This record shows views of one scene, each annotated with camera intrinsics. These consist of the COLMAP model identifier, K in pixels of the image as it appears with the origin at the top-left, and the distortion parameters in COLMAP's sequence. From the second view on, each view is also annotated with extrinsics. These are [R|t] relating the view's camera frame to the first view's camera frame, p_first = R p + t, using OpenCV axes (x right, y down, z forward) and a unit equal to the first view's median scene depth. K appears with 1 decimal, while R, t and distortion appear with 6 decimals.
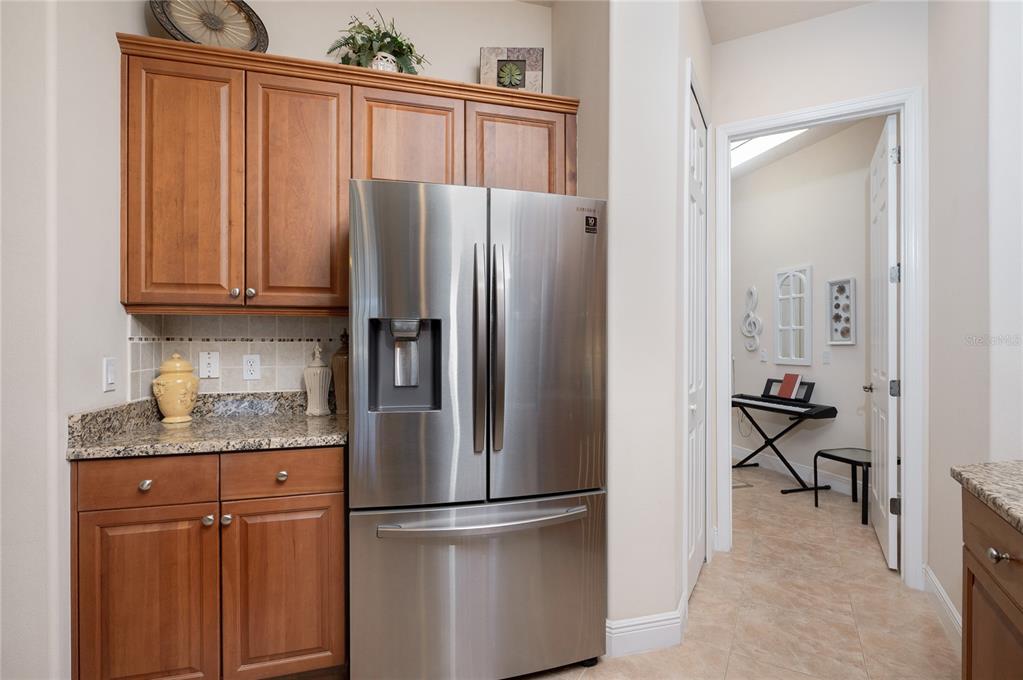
lens RADIAL K [[459.7, 0, 515.9], [0, 459.7, 345.7], [0, 0, 1]] dist [0.010154, -0.000847]
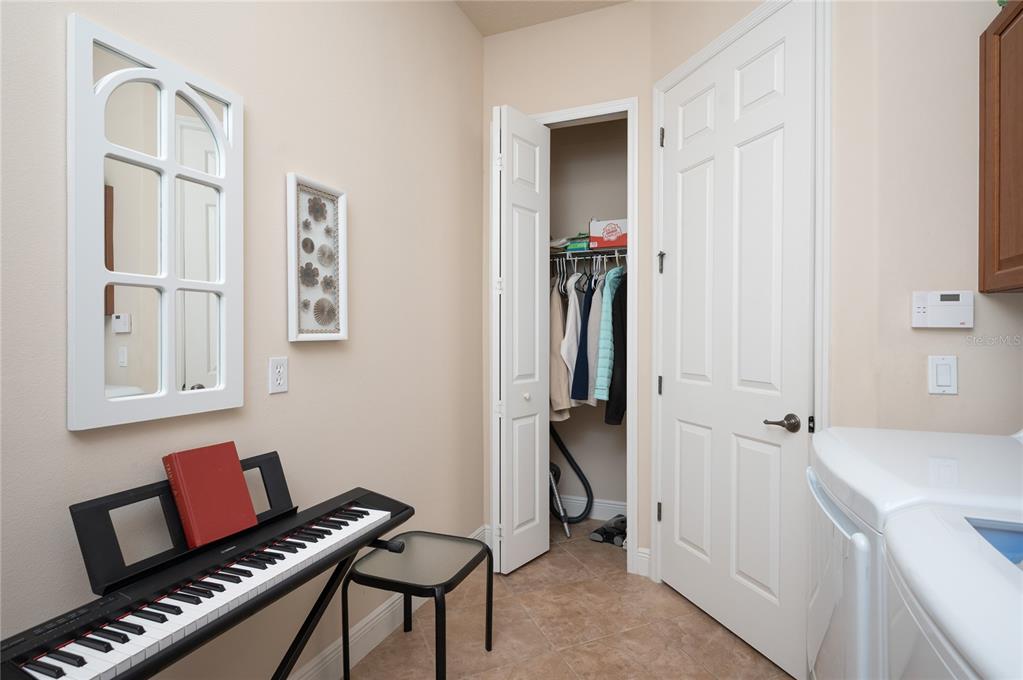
lens RADIAL K [[515.1, 0, 515.0], [0, 515.1, 340.9], [0, 0, 1]] dist [-0.005503, -0.000595]
pose [[-0.798984, -0.004366, 0.601337, 0.280887], [0.007005, 0.999838, 0.016566, -0.009137], [-0.601312, 0.017448, -0.798824, 1.256450]]
